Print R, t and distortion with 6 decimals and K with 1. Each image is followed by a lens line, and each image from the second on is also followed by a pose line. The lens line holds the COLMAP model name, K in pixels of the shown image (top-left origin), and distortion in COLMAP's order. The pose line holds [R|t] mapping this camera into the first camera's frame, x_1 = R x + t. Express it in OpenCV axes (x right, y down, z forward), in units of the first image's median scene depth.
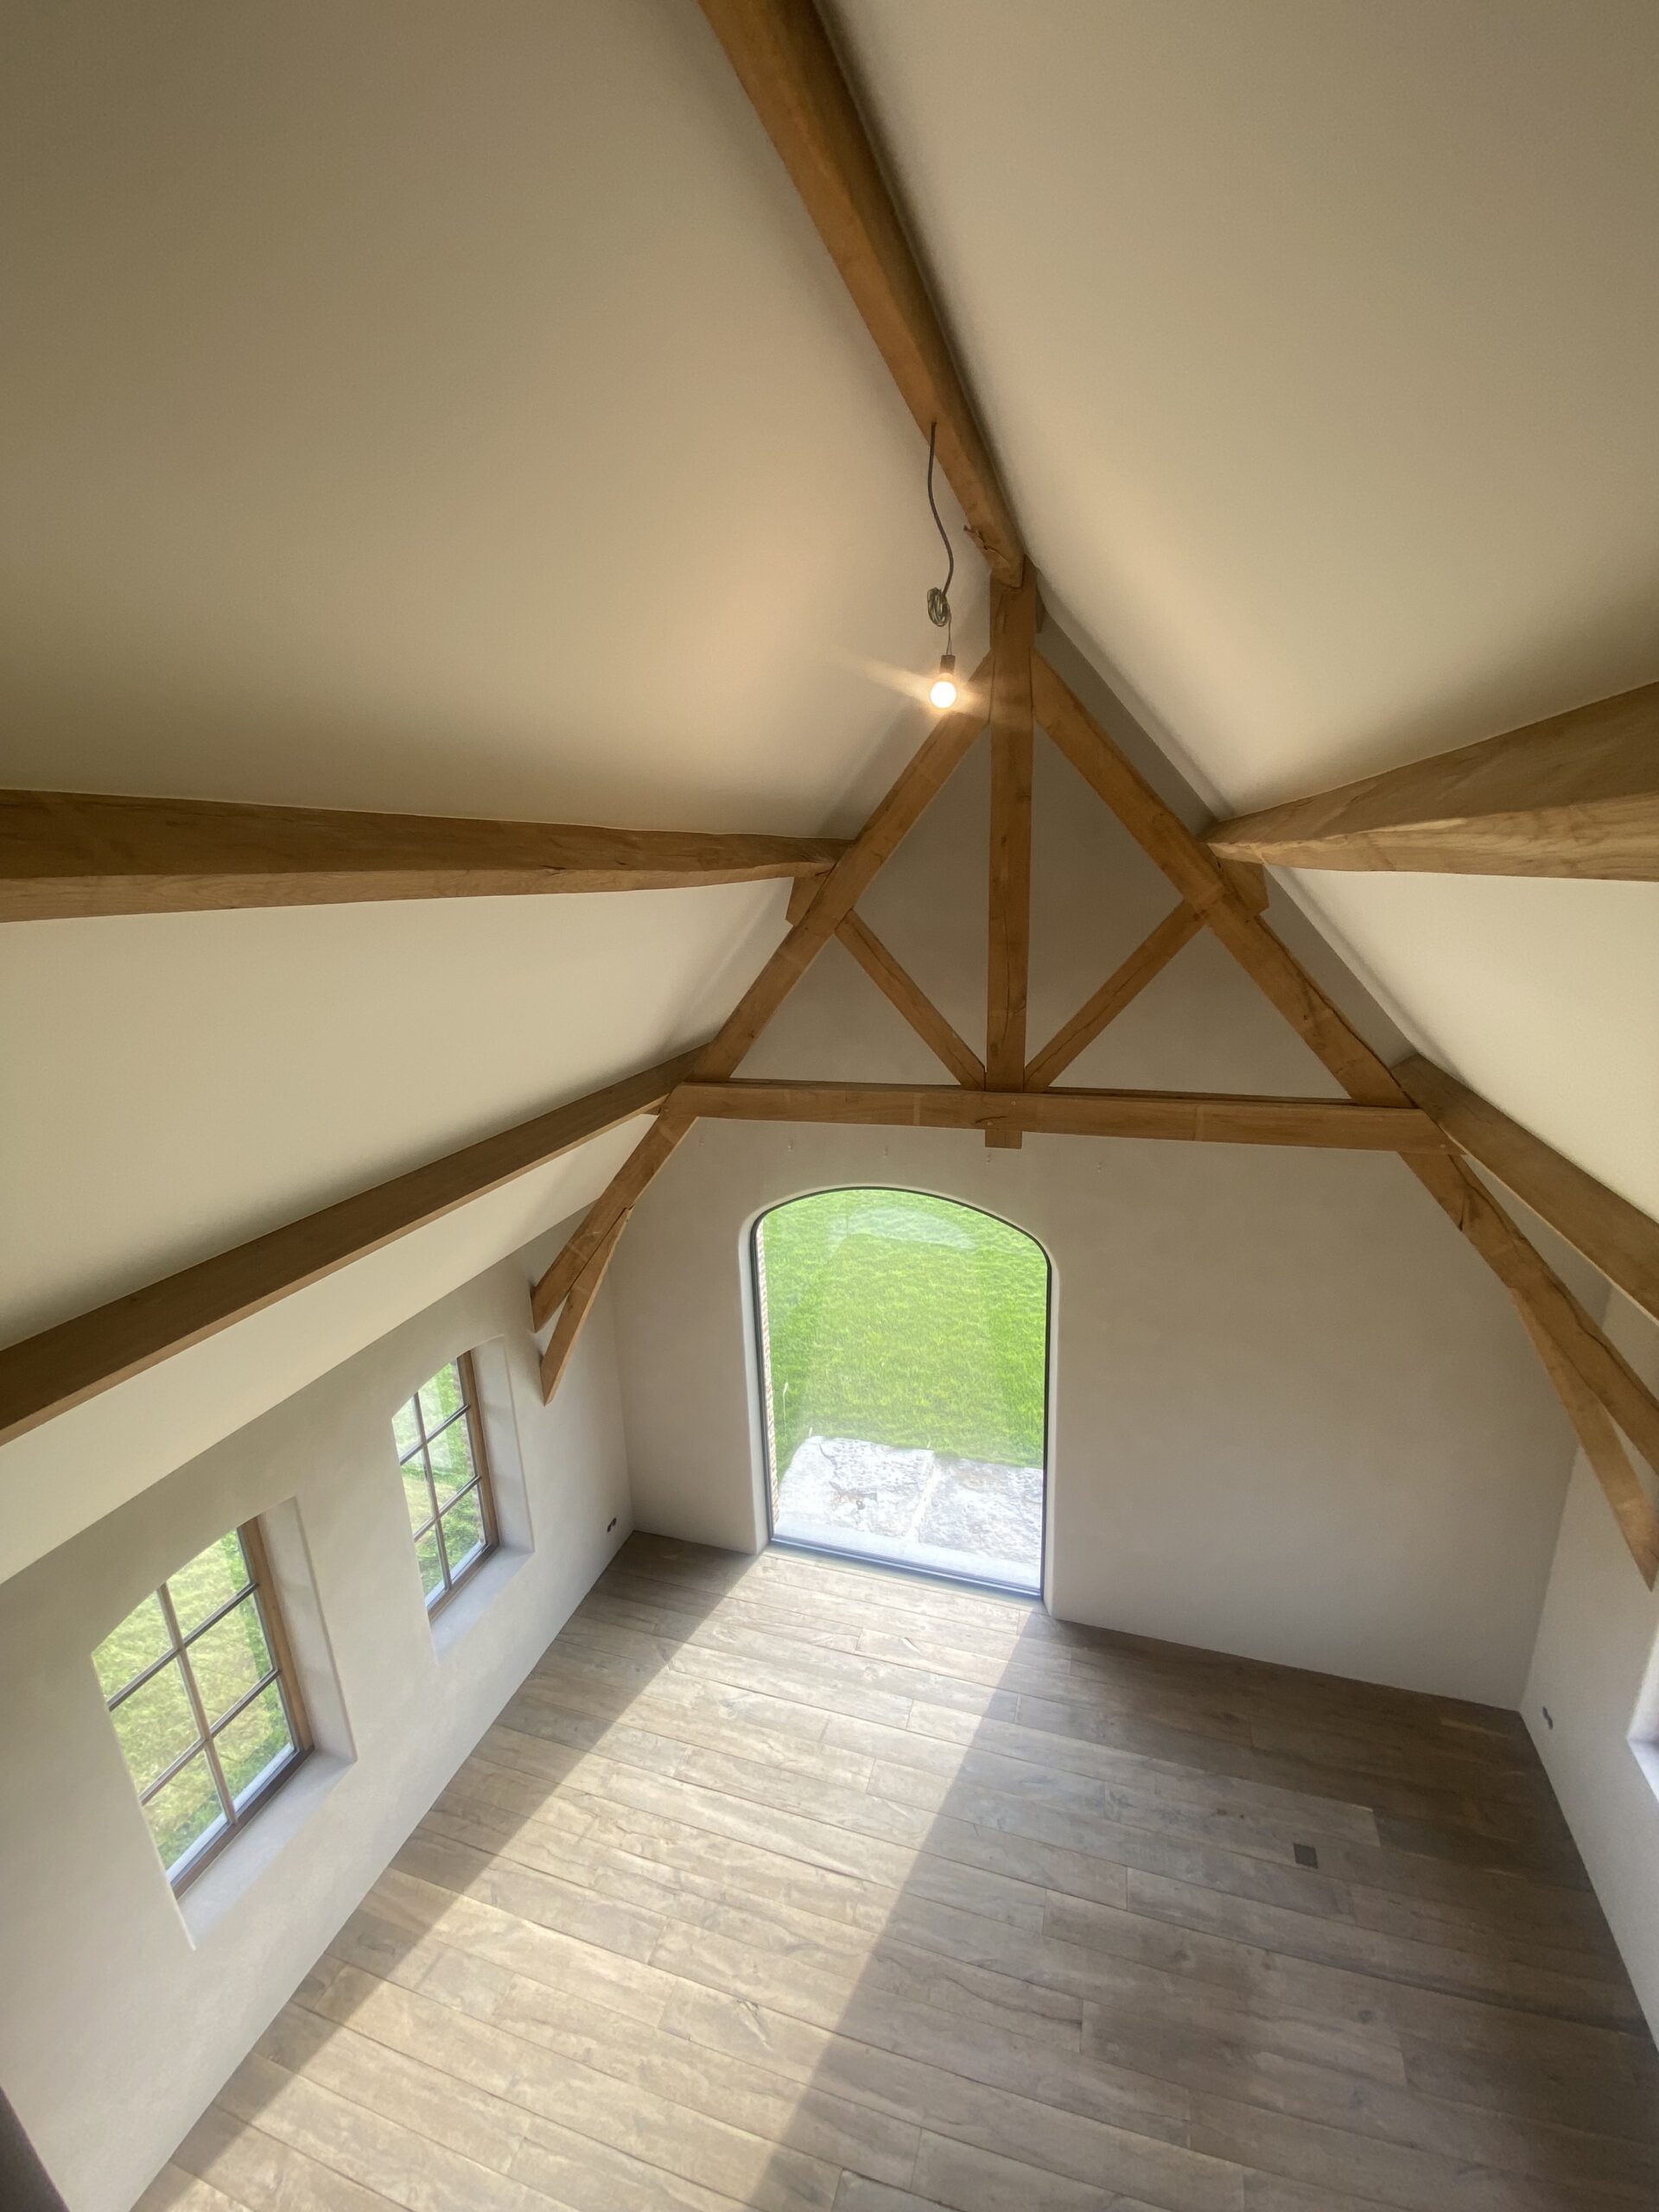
lens RADIAL K [[895.2, 0, 843.7], [0, 895.2, 1092.7], [0, 0, 1]] dist [-0.032289, -0.002338]
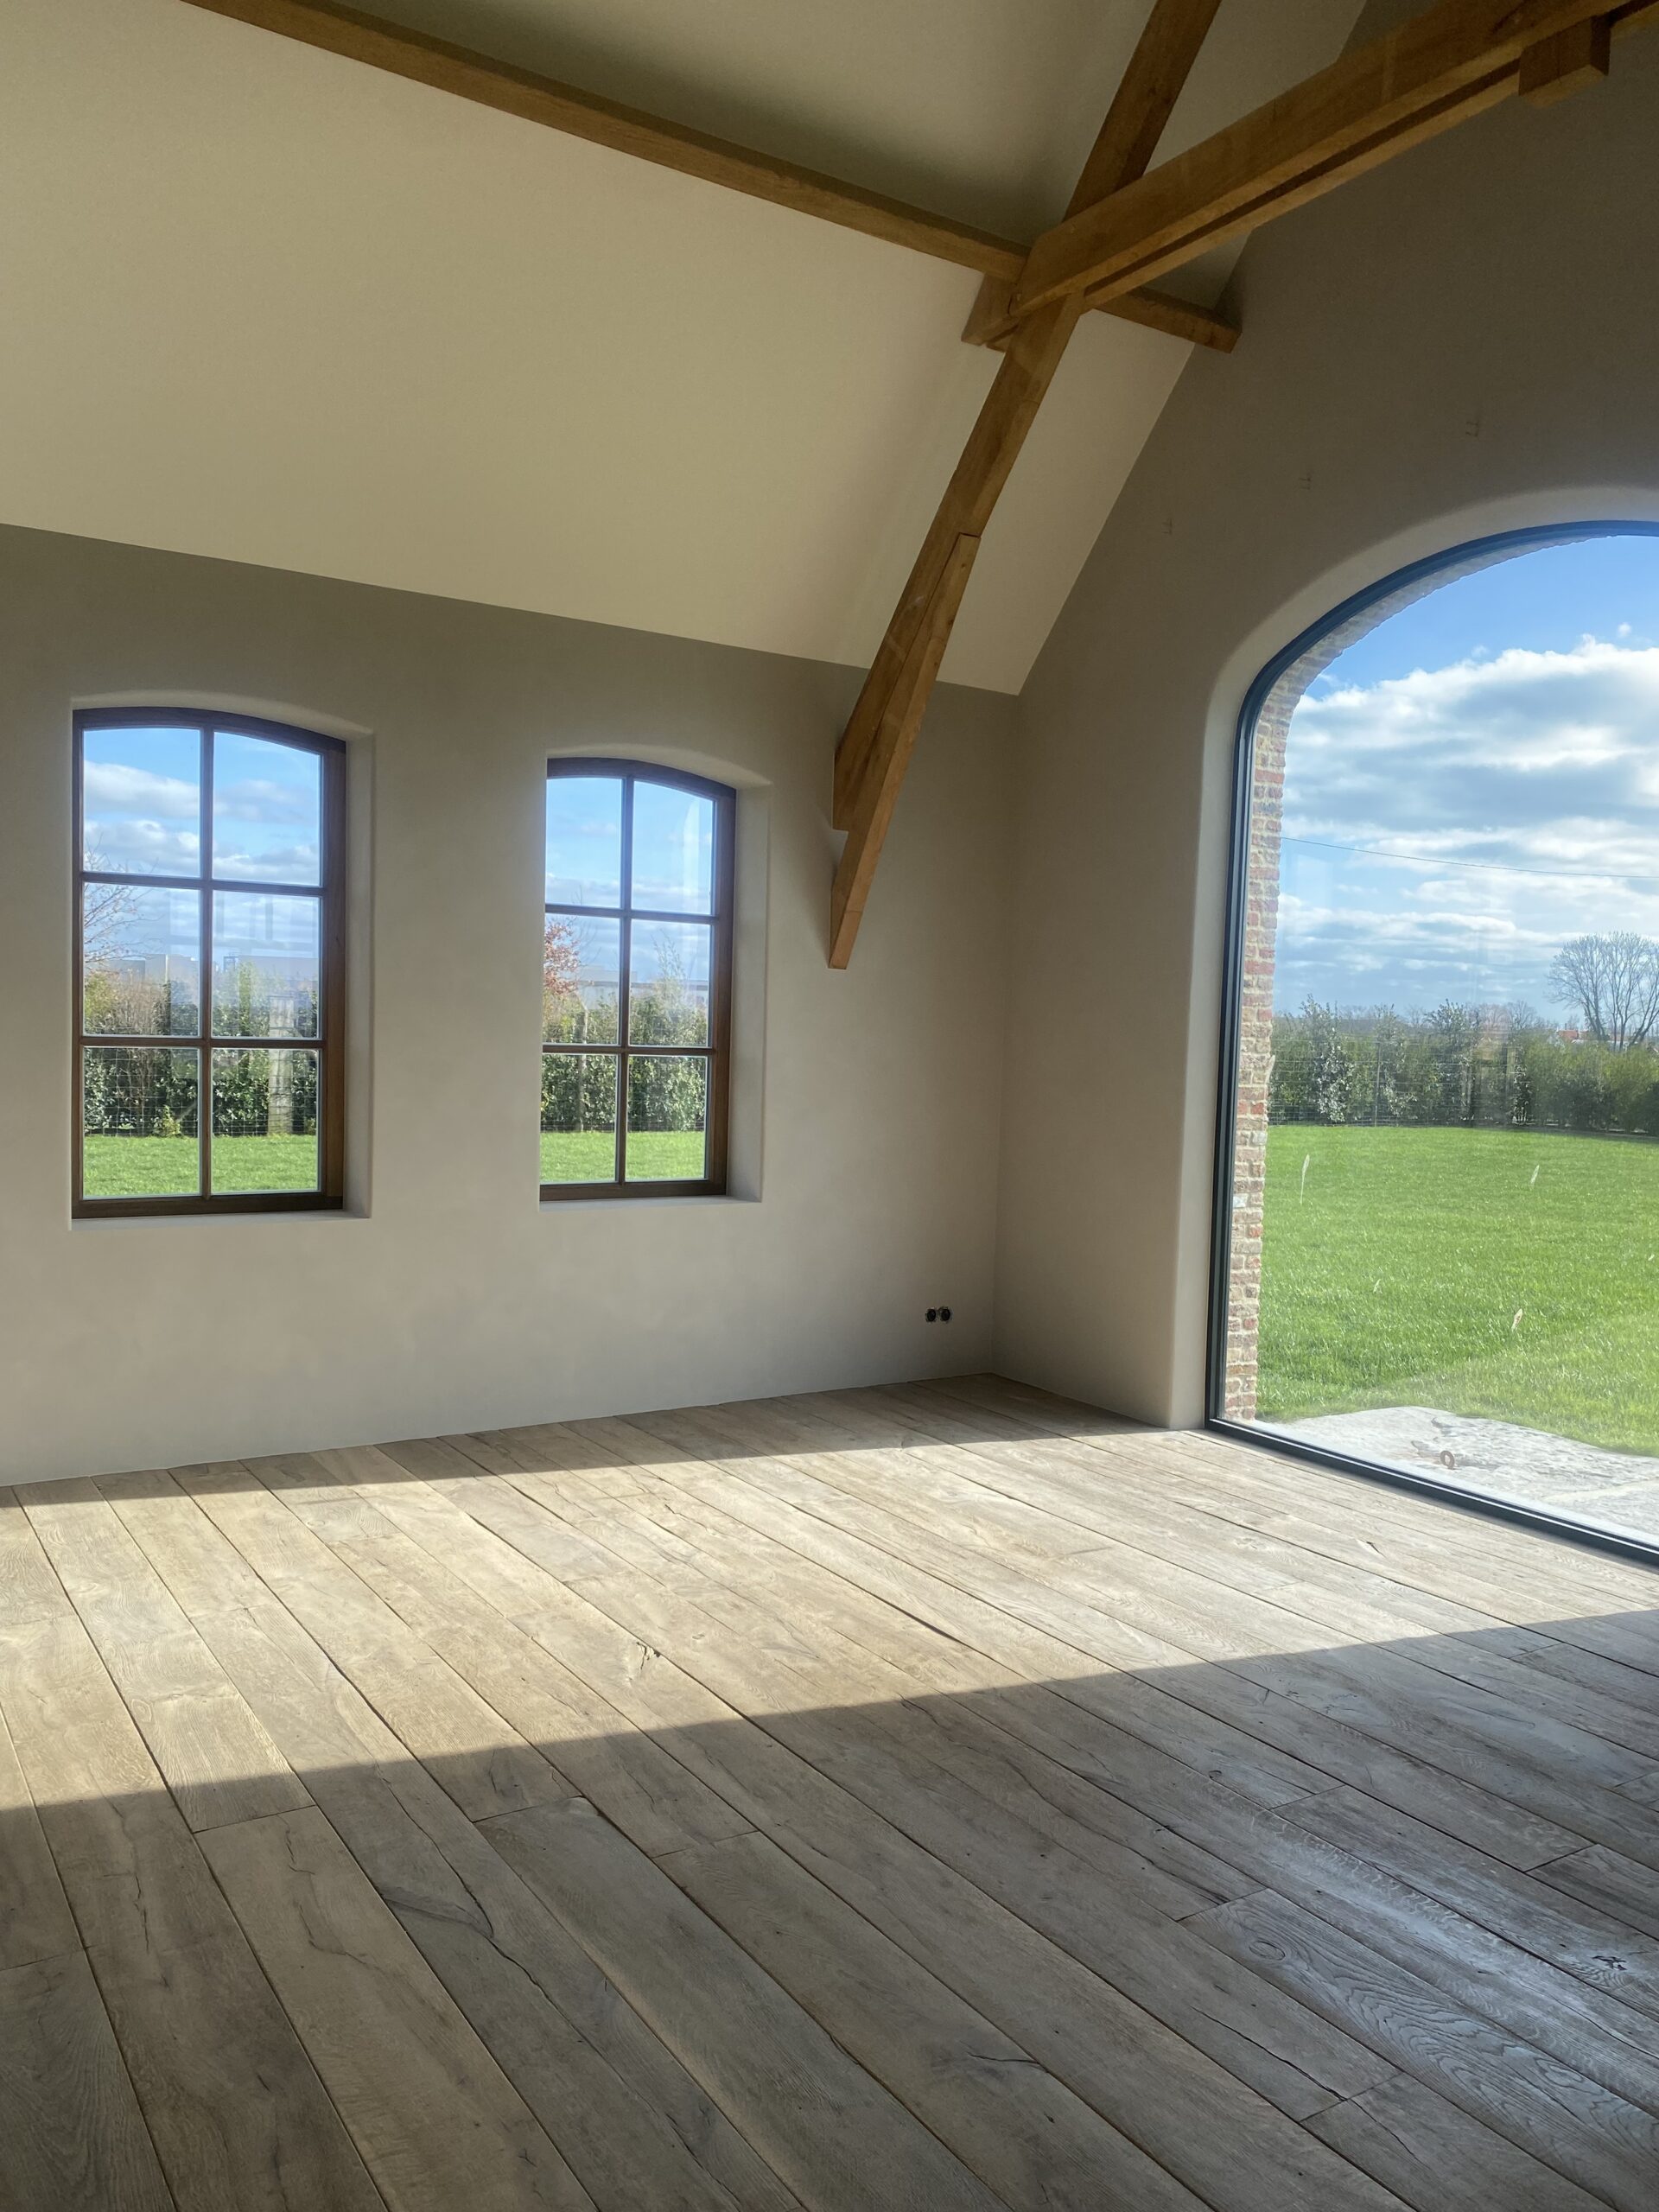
lens RADIAL K [[1674.8, 0, 826.0], [0, 1674.8, 1111.6], [0, 0, 1]] dist [0.025526, 0.000842]
pose [[0.761958, 0.089963, -0.641348, 0.492883], [-0.208617, 0.971614, -0.111558, 0.730216], [0.613106, 0.218799, 0.759097, 0.216420]]
